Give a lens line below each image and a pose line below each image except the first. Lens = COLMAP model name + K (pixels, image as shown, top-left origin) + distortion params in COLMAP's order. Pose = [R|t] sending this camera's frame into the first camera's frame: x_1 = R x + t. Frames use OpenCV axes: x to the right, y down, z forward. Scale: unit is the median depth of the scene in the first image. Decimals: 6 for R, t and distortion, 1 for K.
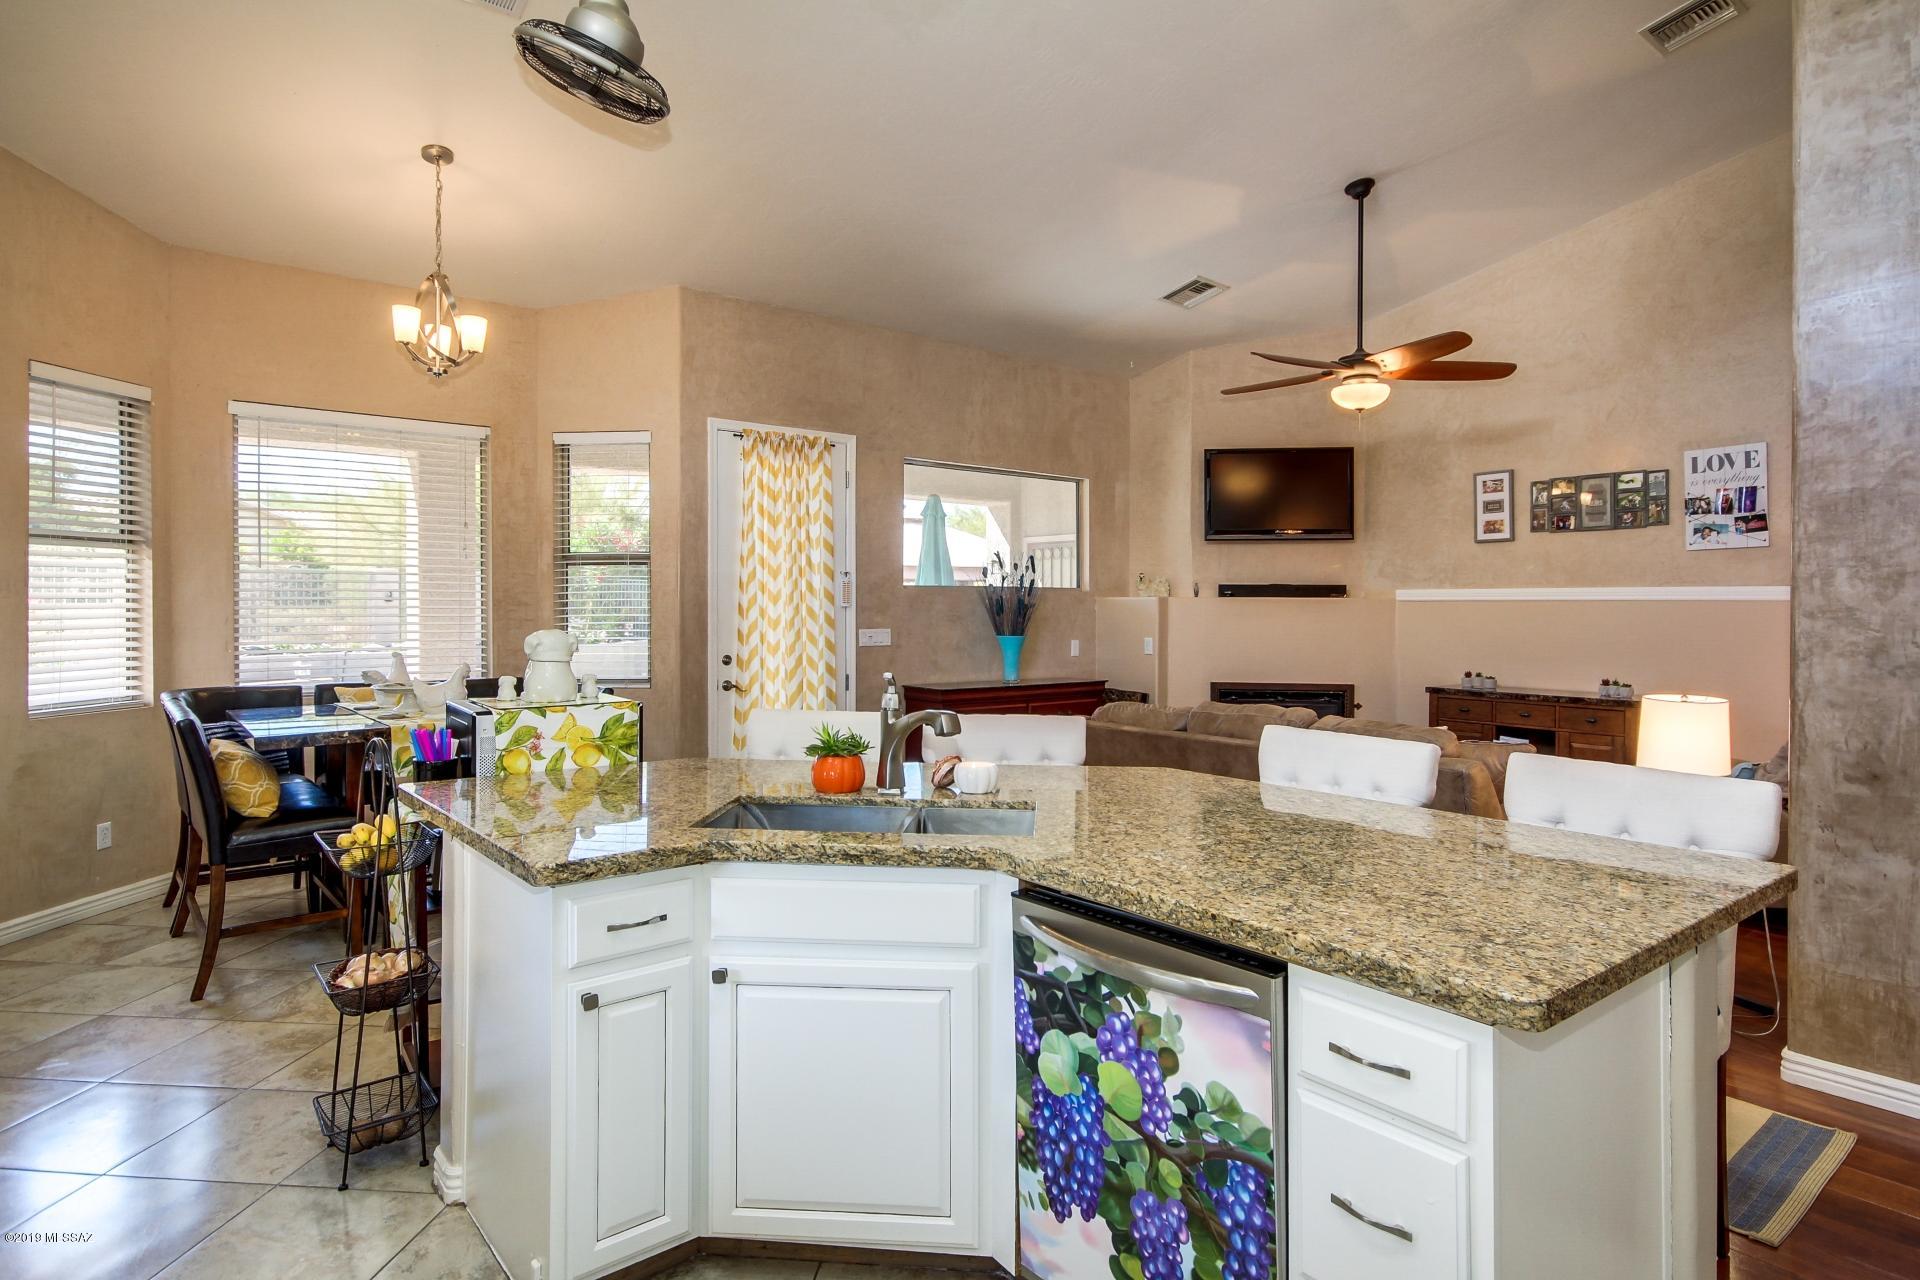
lens RADIAL K [[1044.7, 0, 952.1], [0, 1044.7, 607.5], [0, 0, 1]] dist [0.017992, 0.002193]
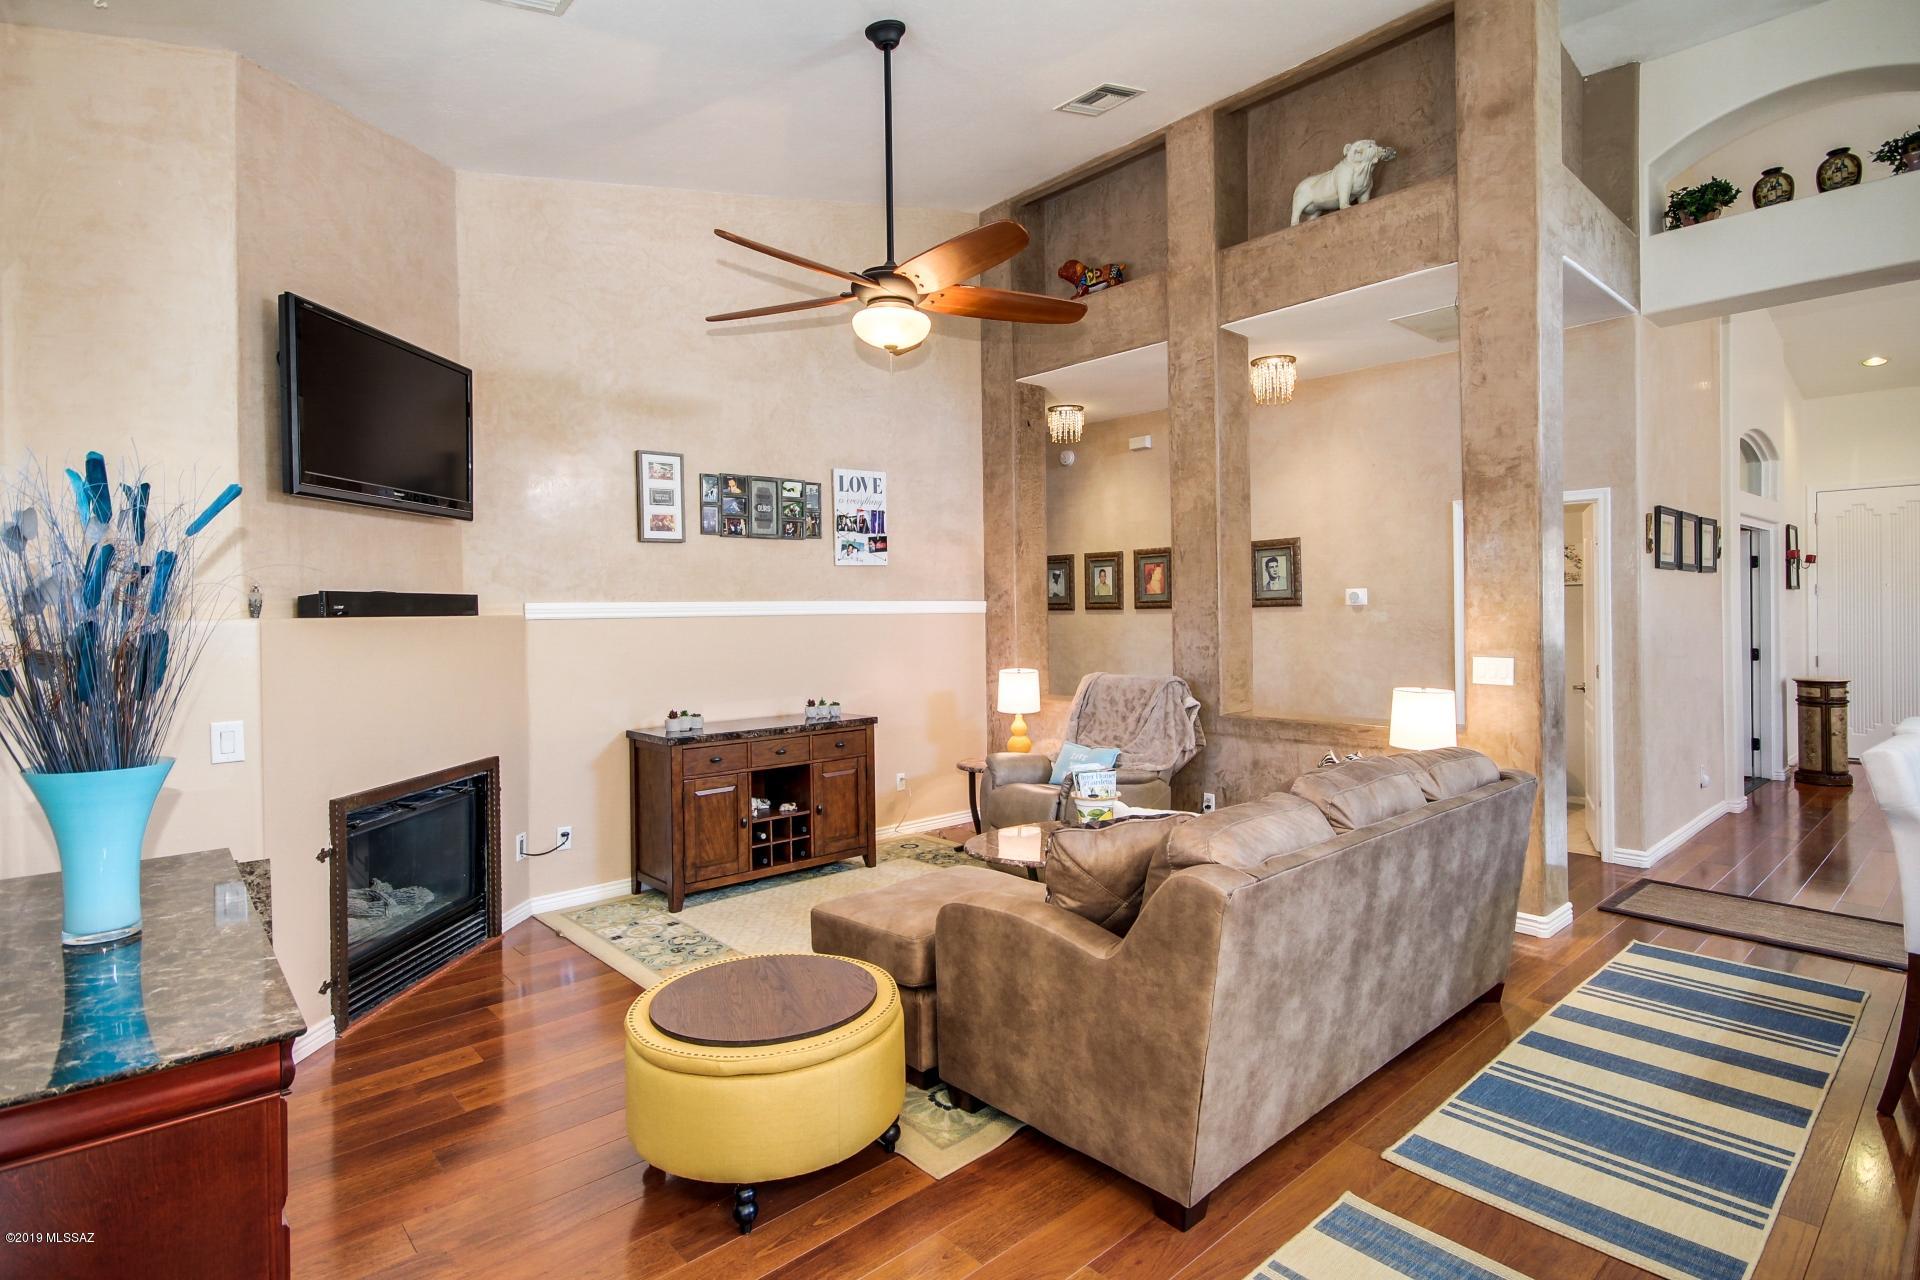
lens RADIAL K [[969.9, 0, 987.1], [0, 969.9, 612.8], [0, 0, 1]] dist [0.004391, 0.001913]
pose [[-0.057990, -0.008029, 0.998285, -0.263987], [0.014654, 0.999853, 0.008893, -0.015271], [-0.998210, 0.015145, -0.057863, 0.952647]]
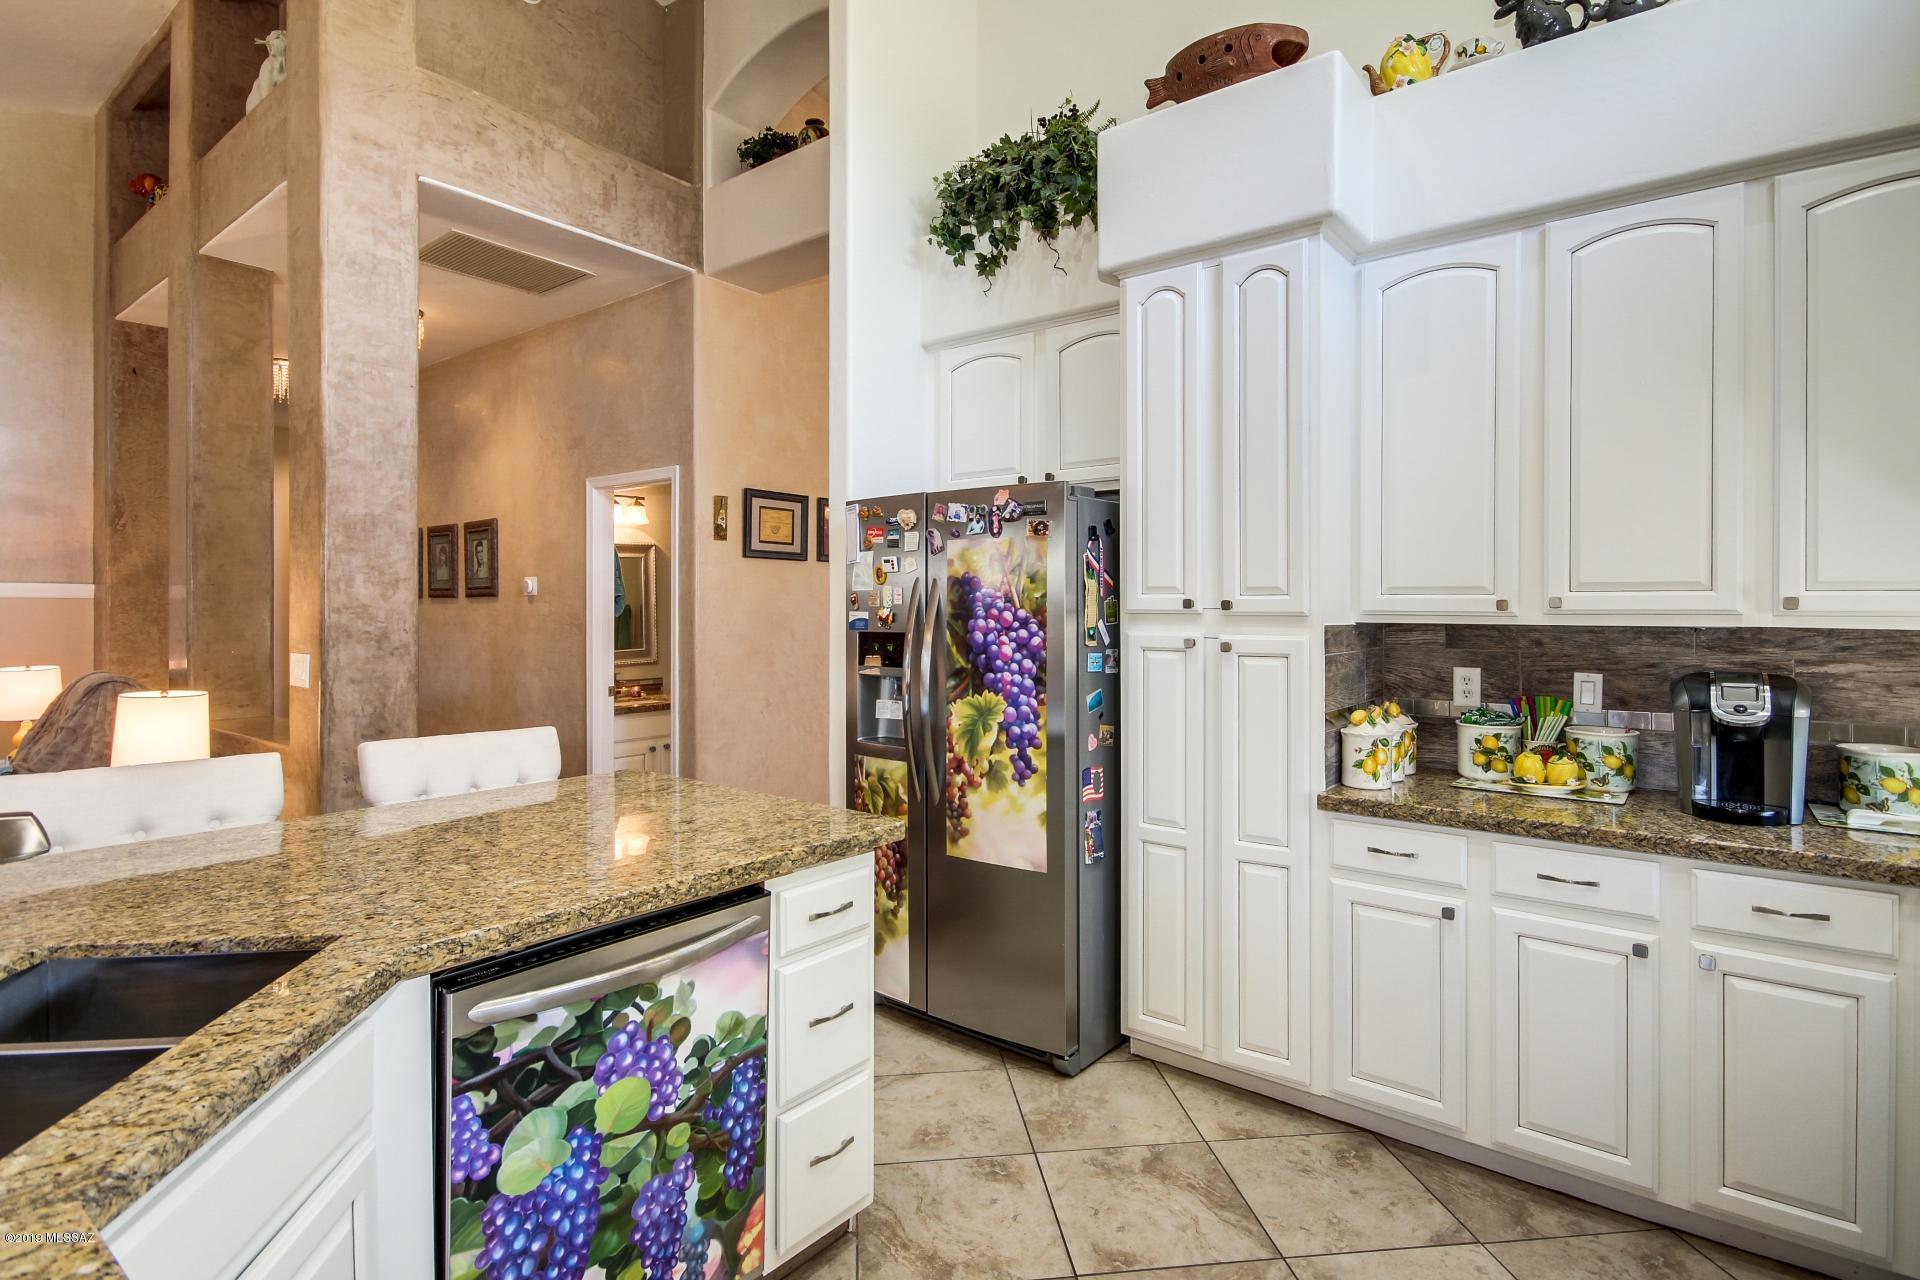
lens RADIAL K [[945.5, 0, 991.0], [0, 945.5, 604.6], [0, 0, 1]] dist [0.014577, 0.000286]
pose [[-0.222318, -0.001860, 0.974973, -0.227670], [-0.000395, 0.999998, 0.001818, -0.001226], [-0.974974, 0.000019, -0.222318, 0.255524]]
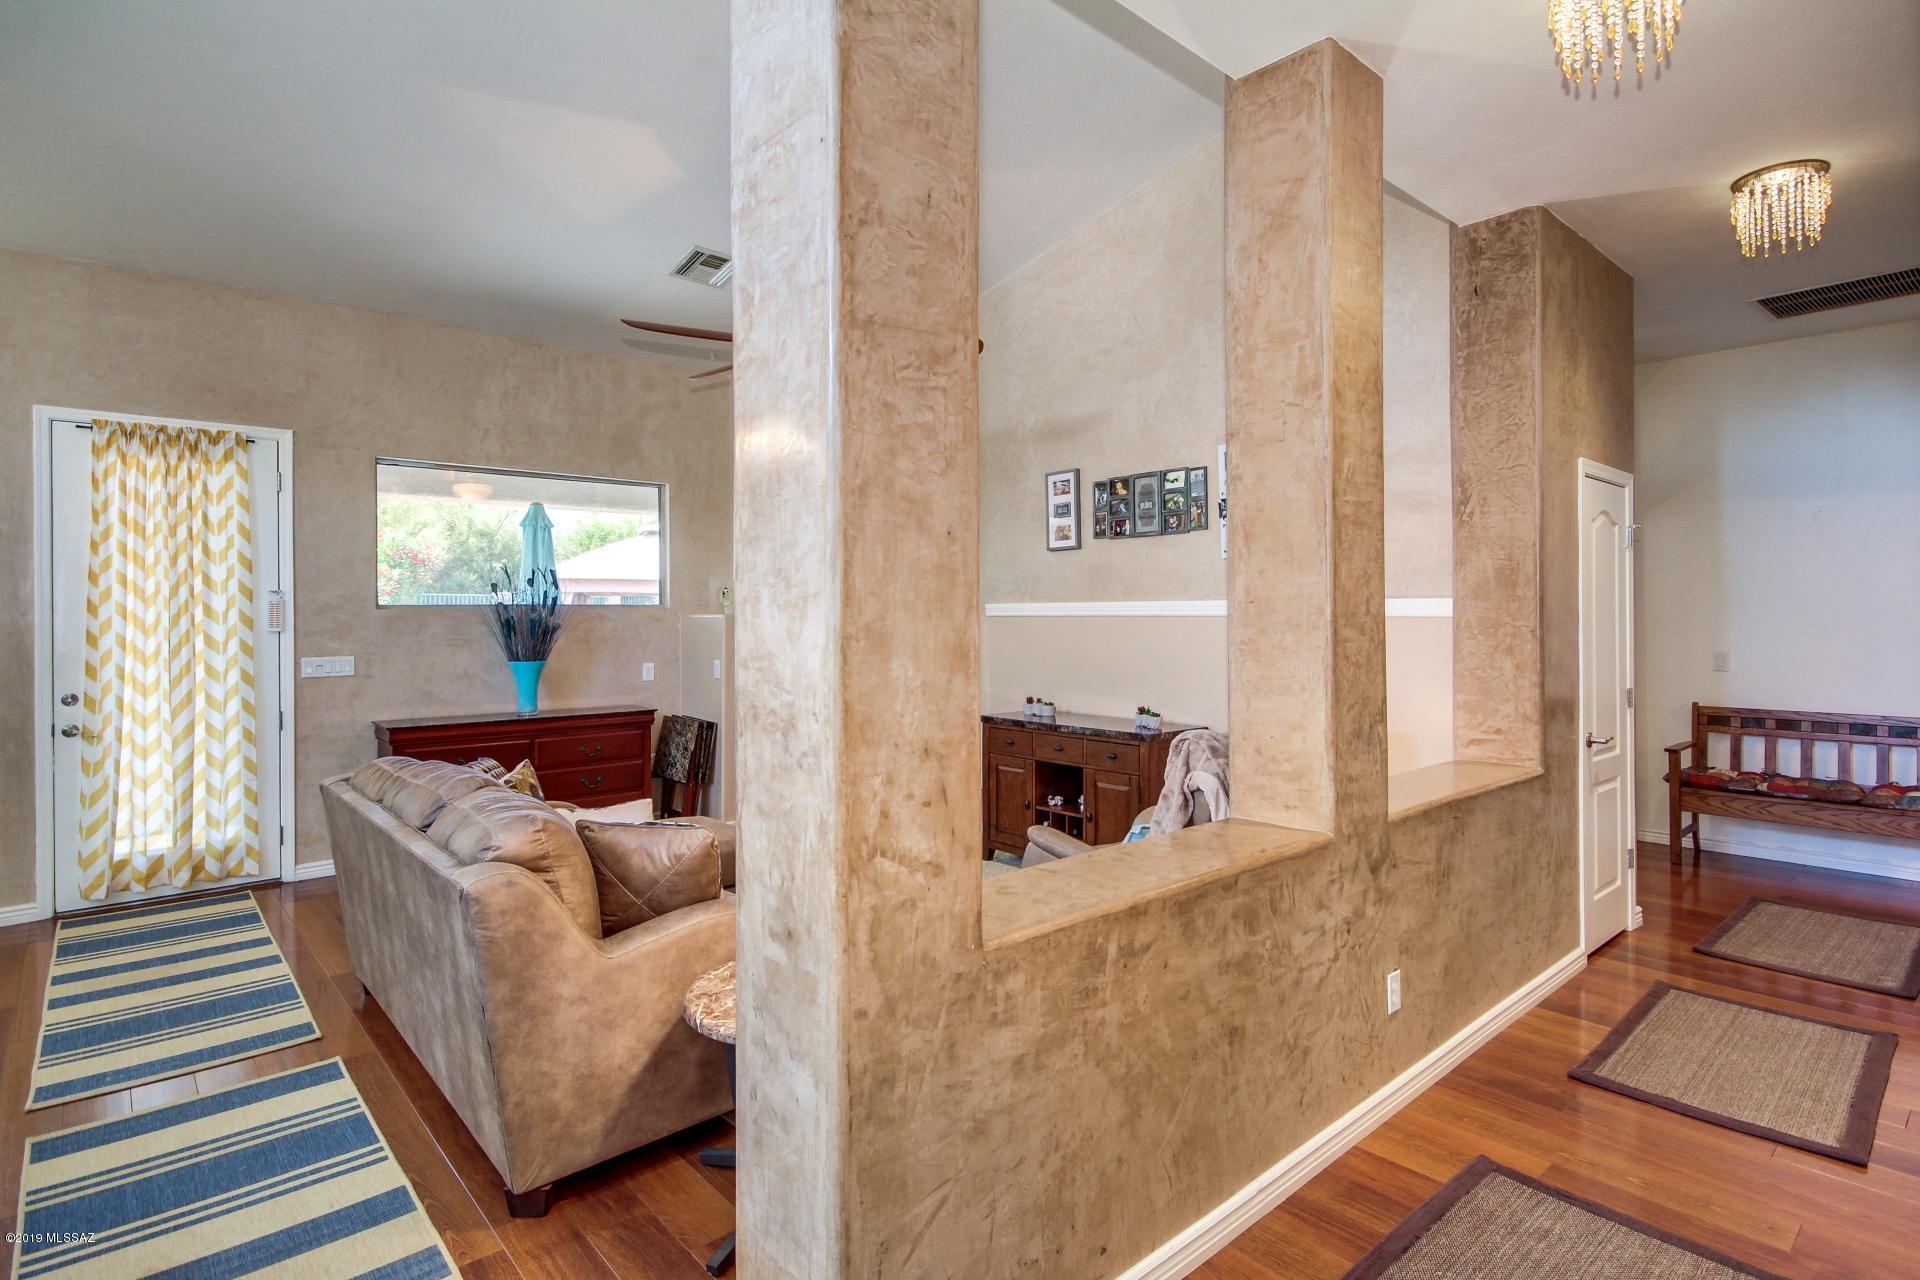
lens RADIAL K [[963.9, 0, 946.9], [0, 963.9, 609.1], [0, 0, 1]] dist [0.013056, -0.008772]
pose [[0.999432, -0.009239, 0.032399, 0.464130], [0.009427, 0.999940, -0.005653, -0.010528], [-0.032345, 0.005955, 0.999459, 0.219896]]
